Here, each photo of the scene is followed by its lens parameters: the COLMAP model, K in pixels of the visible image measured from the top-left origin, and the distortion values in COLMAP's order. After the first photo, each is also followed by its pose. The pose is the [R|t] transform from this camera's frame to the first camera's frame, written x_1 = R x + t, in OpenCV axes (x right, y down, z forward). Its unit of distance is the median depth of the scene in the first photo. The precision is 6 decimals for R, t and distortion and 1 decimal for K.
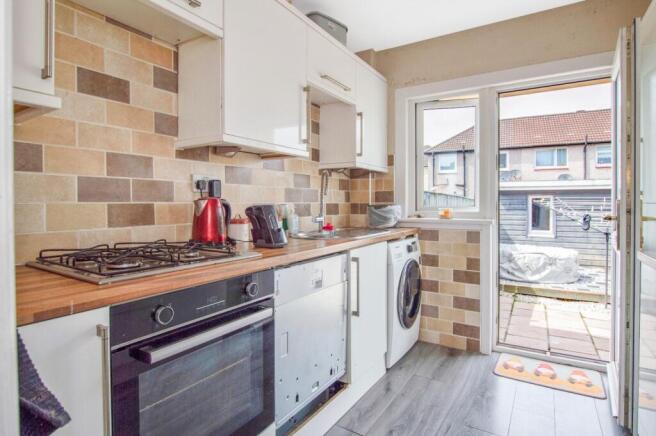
lens RADIAL K [[347.1, 0, 327.7], [0, 347.1, 206.2], [0, 0, 1]] dist [-0.026909, 0.004241]
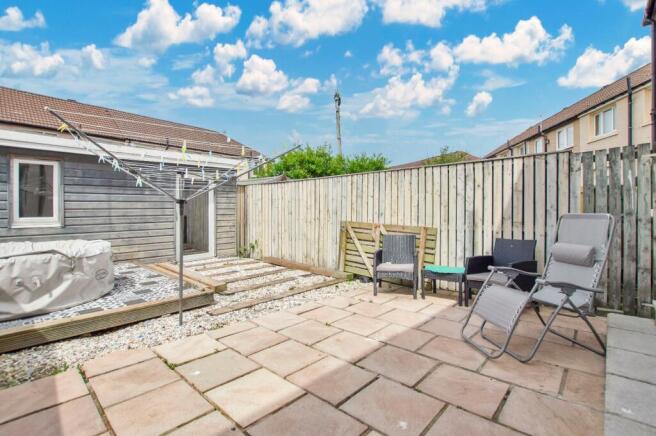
lens RADIAL K [[302.3, 0, 328.5], [0, 302.3, 208.7], [0, 0, 1]] dist [-0.034518, 0.001948]
pose [[0.192636, -0.001239, 0.981270, 0.687751], [0.003321, 0.999994, 0.000611, 0.186216], [-0.981265, 0.003141, 0.192639, 1.281392]]
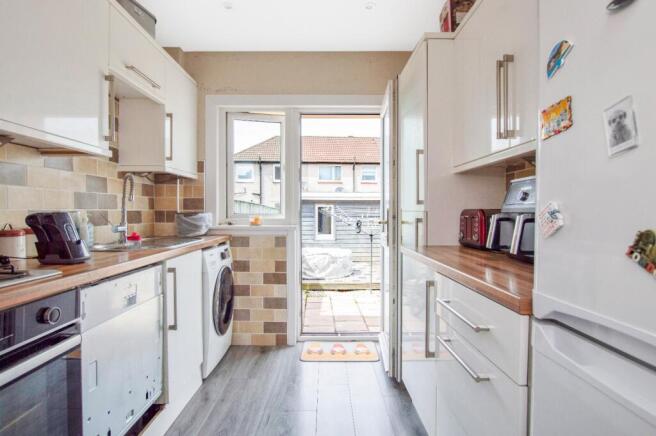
lens RADIAL K [[347.1, 0, 323.1], [0, 347.1, 216.2], [0, 0, 1]] dist [-0.026909, 0.004241]
pose [[0.847182, -0.005237, 0.531277, -0.049351], [0.002276, 0.999978, 0.006228, 0.001524], [-0.531297, -0.004067, 0.847176, -0.007406]]
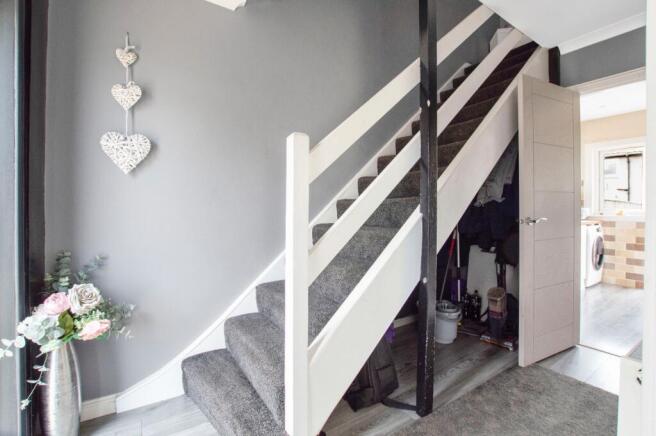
lens RADIAL K [[302.3, 0, 325.9], [0, 302.3, 213.7], [0, 0, 1]] dist [-0.034518, 0.001948]
pose [[0.911832, 0.006996, -0.410503, -0.445223], [-0.002597, 0.999933, 0.011274, 0.016587], [0.410555, -0.009214, 0.911789, -1.040785]]
